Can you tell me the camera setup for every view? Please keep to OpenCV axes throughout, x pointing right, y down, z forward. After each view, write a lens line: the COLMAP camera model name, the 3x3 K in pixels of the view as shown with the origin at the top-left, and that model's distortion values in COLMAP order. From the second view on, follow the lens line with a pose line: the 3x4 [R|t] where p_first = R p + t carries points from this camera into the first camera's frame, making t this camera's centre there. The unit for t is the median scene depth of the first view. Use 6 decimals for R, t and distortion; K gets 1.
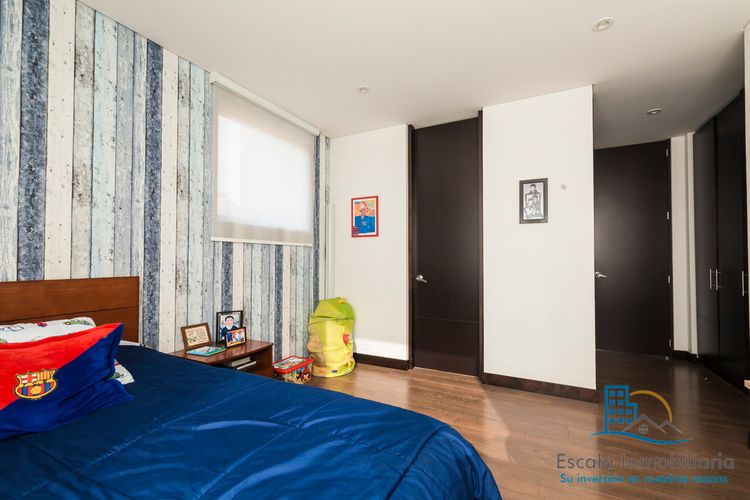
lens RADIAL K [[328.5, 0, 374.3], [0, 328.5, 255.6], [0, 0, 1]] dist [0.002273, -0.000029]
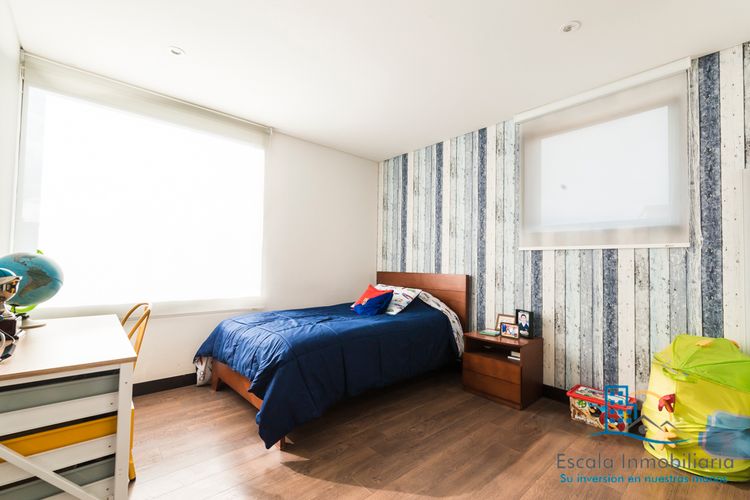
lens RADIAL K [[328.5, 0, 374.7], [0, 328.5, 249.7], [0, 0, 1]] dist [0.002273, -0.000029]
pose [[-0.353280, -0.040600, -0.934636, 0.836721], [0.001972, 0.999023, -0.044142, 0.004966], [0.935516, -0.017437, -0.352855, 0.913827]]
